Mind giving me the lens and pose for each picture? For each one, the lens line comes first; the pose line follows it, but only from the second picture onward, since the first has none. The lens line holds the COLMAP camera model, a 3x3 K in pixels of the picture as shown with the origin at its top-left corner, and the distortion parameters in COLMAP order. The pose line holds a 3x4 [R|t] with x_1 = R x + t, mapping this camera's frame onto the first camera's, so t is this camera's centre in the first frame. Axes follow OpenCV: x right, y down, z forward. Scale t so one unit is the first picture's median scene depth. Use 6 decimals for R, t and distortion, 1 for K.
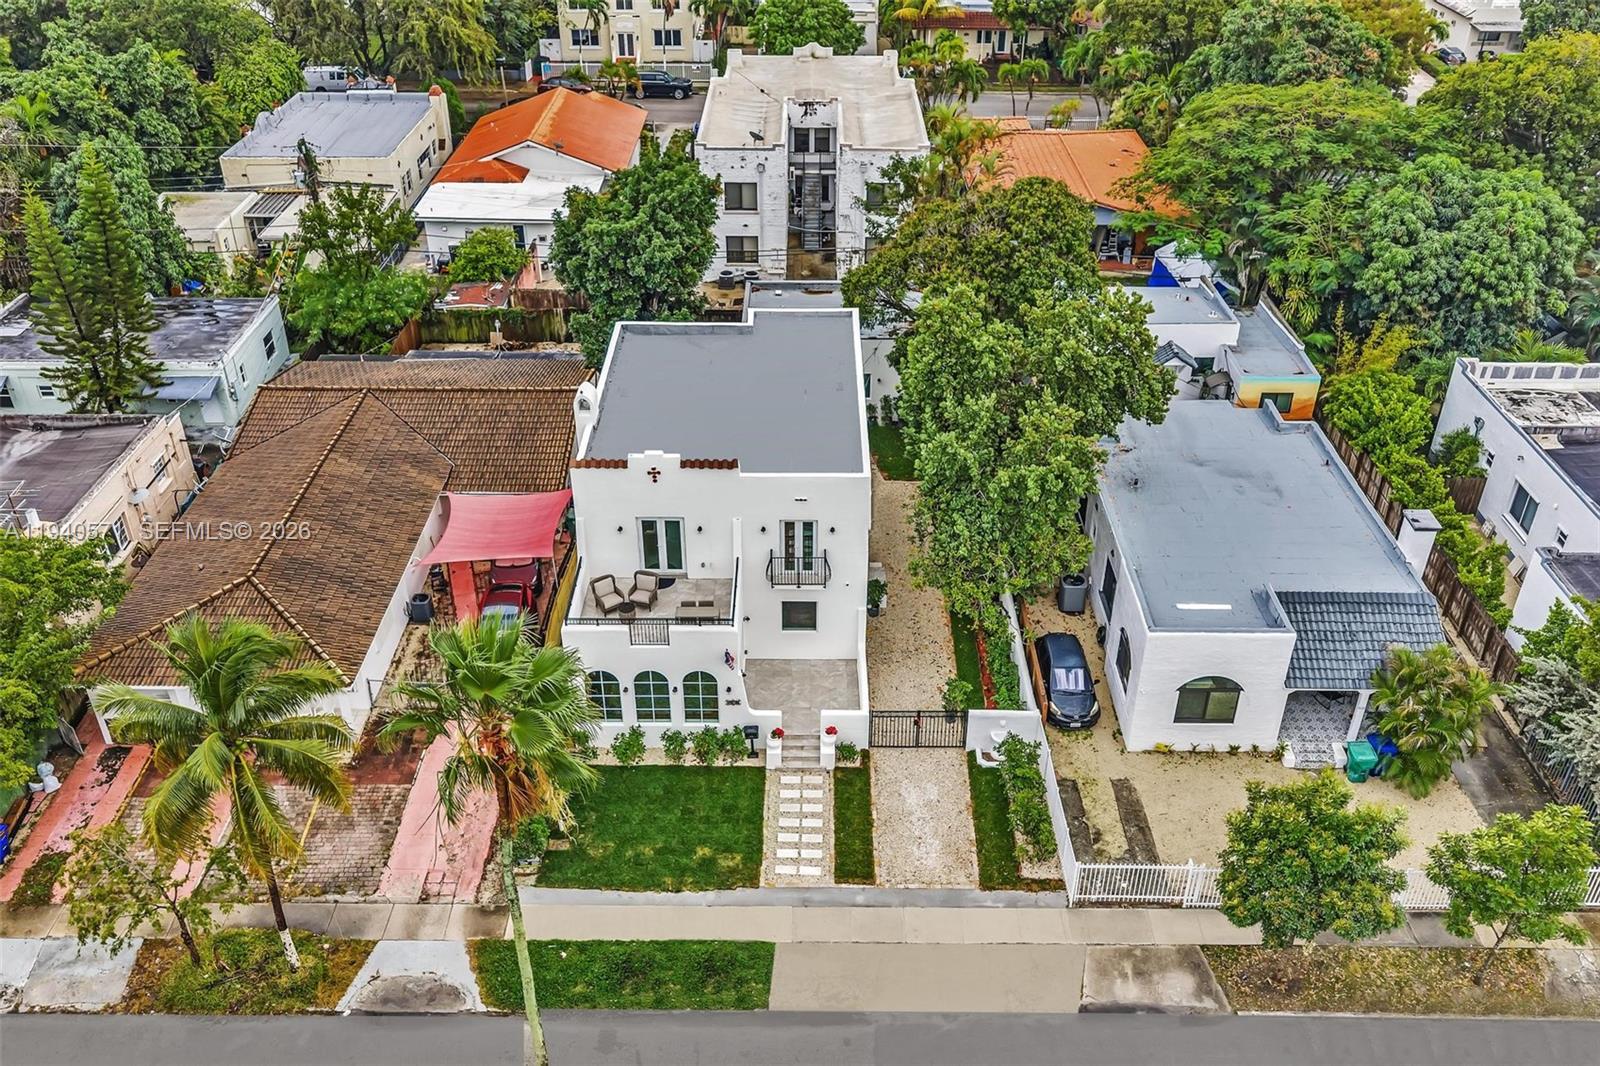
lens RADIAL K [[1303.2, 0, 800.0], [0, 1303.2, 533.0], [0, 0, 1]] dist [-0.005352, -0.000362]
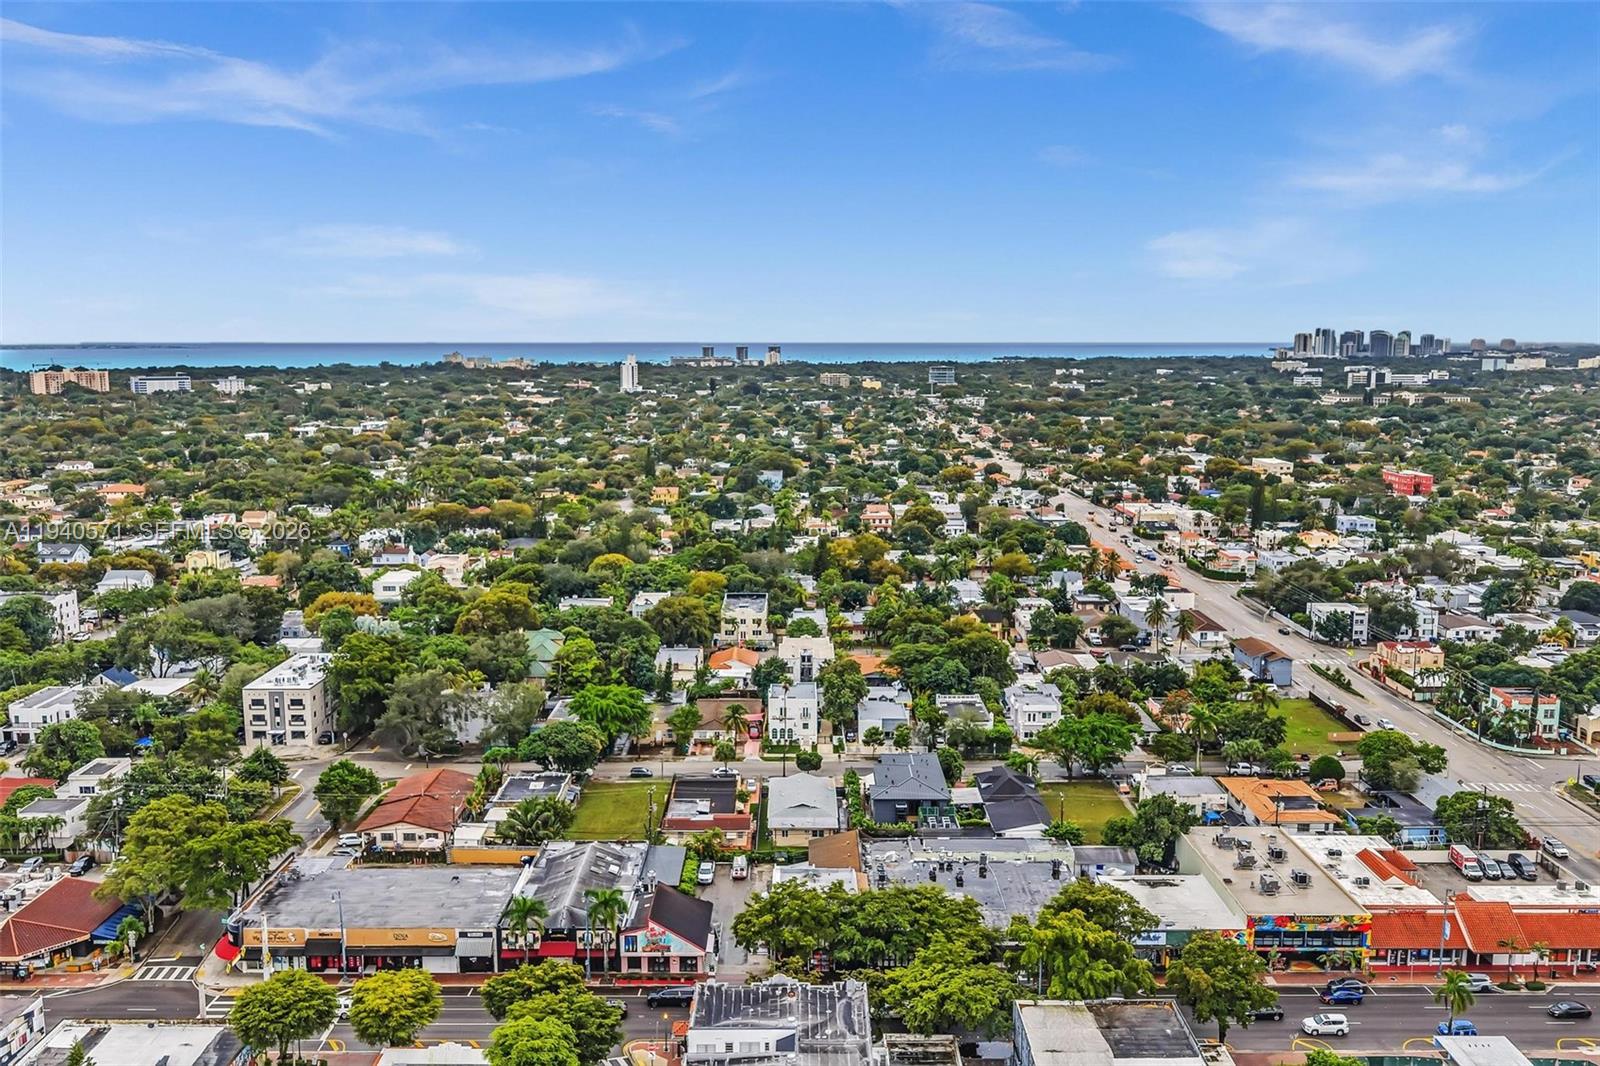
lens RADIAL K [[1303.2, 0, 800.0], [0, 1303.2, 533.0], [0, 0, 1]] dist [-0.005352, -0.000362]
pose [[0.999959, -0.003662, 0.008264, -0.074966], [0.006806, 0.906643, -0.421844, 1.837397], [-0.005948, 0.421883, 0.906631, -4.929596]]
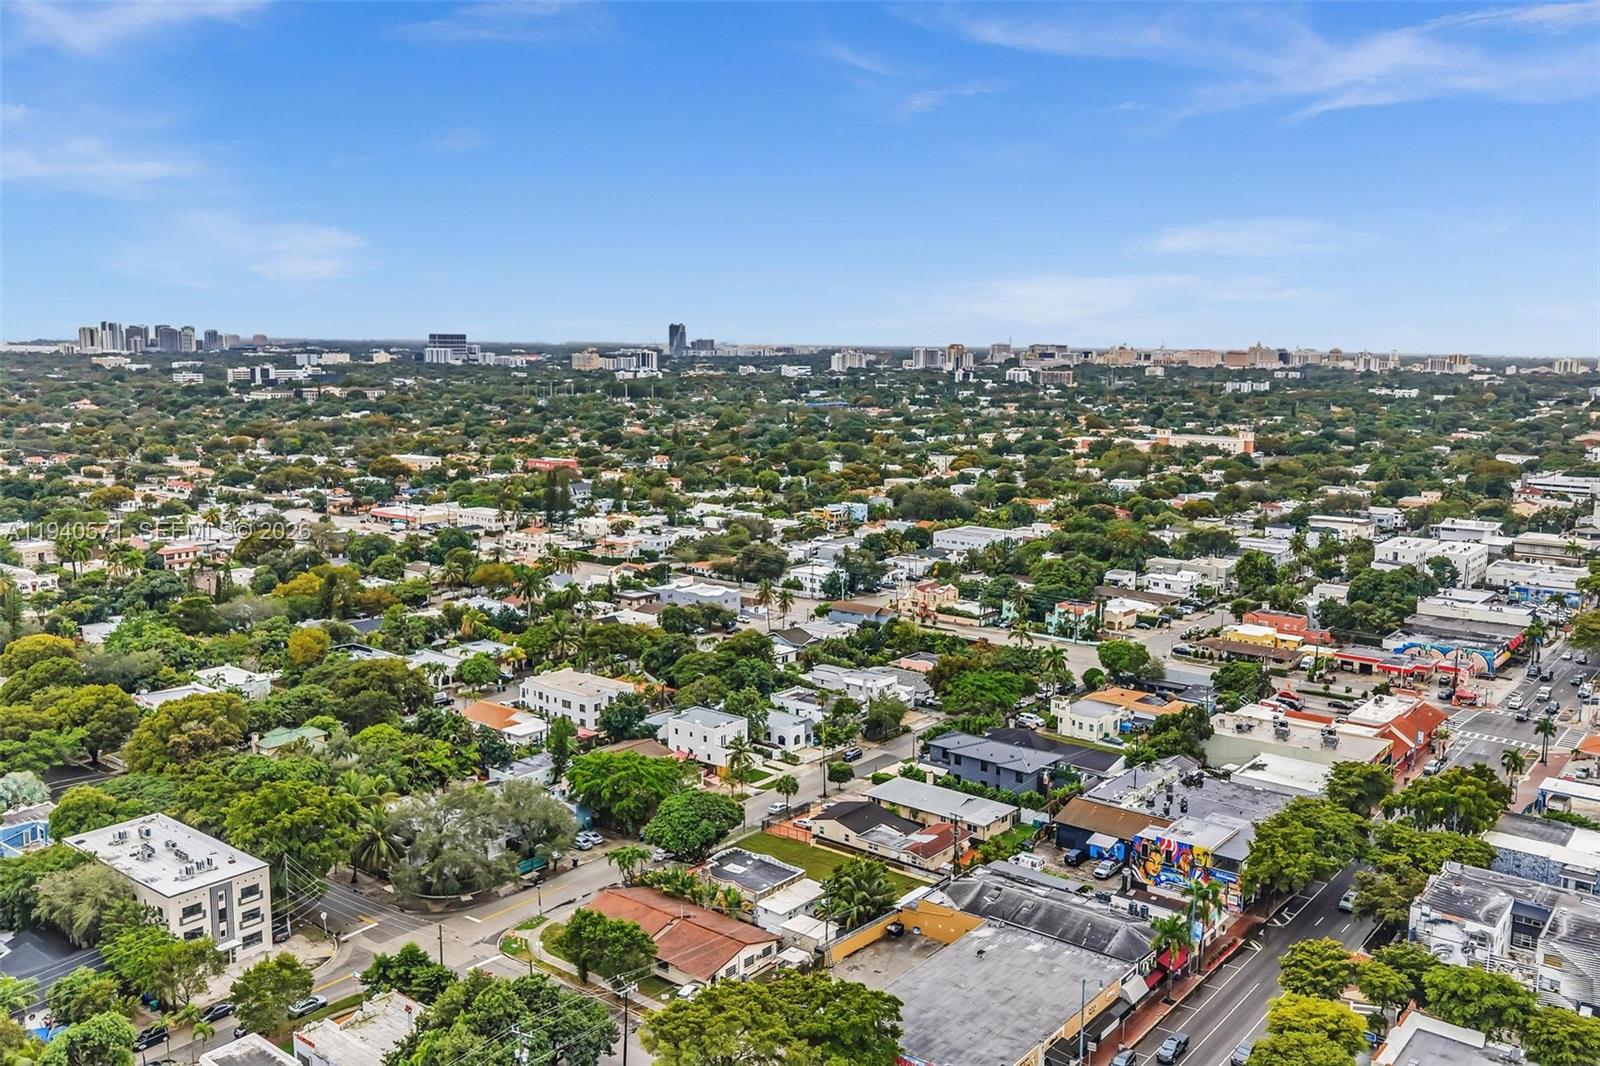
lens RADIAL K [[1303.2, 0, 800.0], [0, 1303.2, 533.0], [0, 0, 1]] dist [-0.005352, -0.000362]
pose [[0.620463, -0.108019, 0.776761, -4.402679], [0.422333, 0.880600, -0.214893, 0.536879], [-0.660803, 0.461385, 0.591999, -2.956872]]
